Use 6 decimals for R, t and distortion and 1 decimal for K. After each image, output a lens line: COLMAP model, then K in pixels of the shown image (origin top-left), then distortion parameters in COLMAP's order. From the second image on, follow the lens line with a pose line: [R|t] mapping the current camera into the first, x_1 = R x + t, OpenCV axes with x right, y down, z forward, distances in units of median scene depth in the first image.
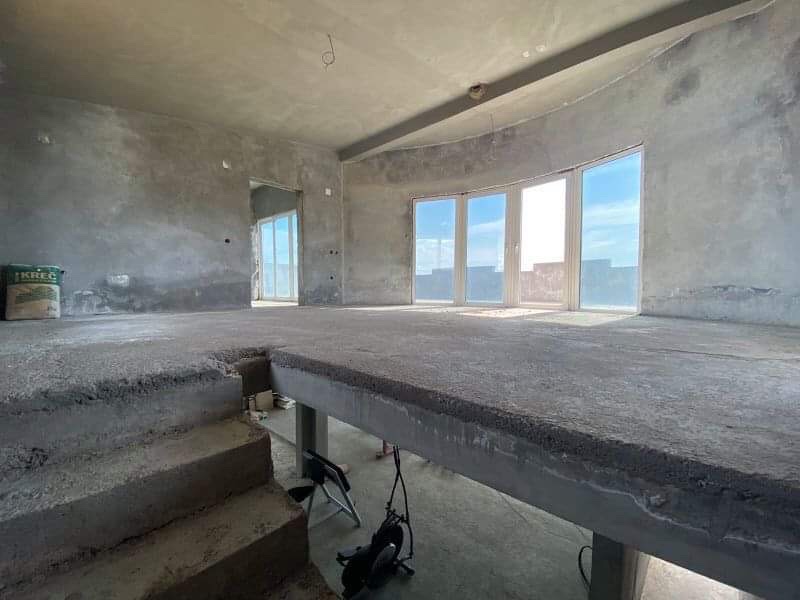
lens RADIAL K [[323.9, 0, 400.3], [0, 323.9, 299.6], [0, 0, 1]] dist [0.024917, -0.022559]
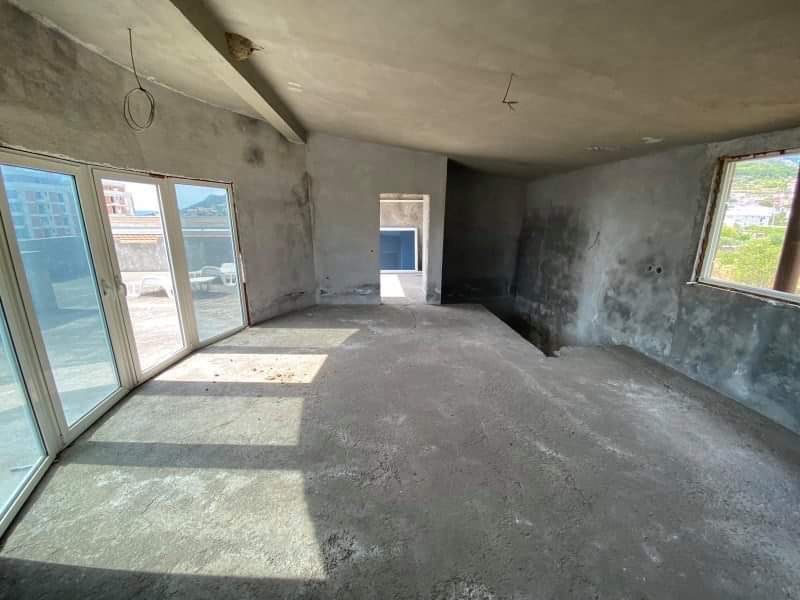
lens RADIAL K [[323.9, 0, 400.3], [0, 323.9, 299.6], [0, 0, 1]] dist [0.024917, -0.022559]
pose [[-0.721236, -0.172623, 0.670835, -0.555972], [0.018374, 0.963342, 0.267646, -0.408684], [-0.692446, 0.205362, -0.691625, 1.553955]]
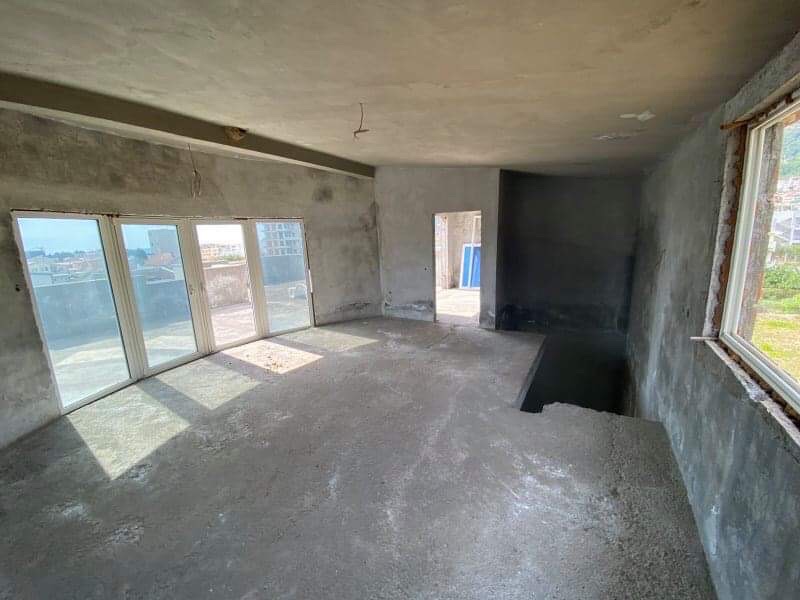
lens RADIAL K [[323.9, 0, 400.3], [0, 323.9, 299.6], [0, 0, 1]] dist [0.024917, -0.022559]
pose [[-0.192757, -0.182822, 0.964065, -0.944451], [0.073480, 0.977042, 0.199975, -0.402304], [-0.978491, 0.109386, -0.174898, 0.912052]]
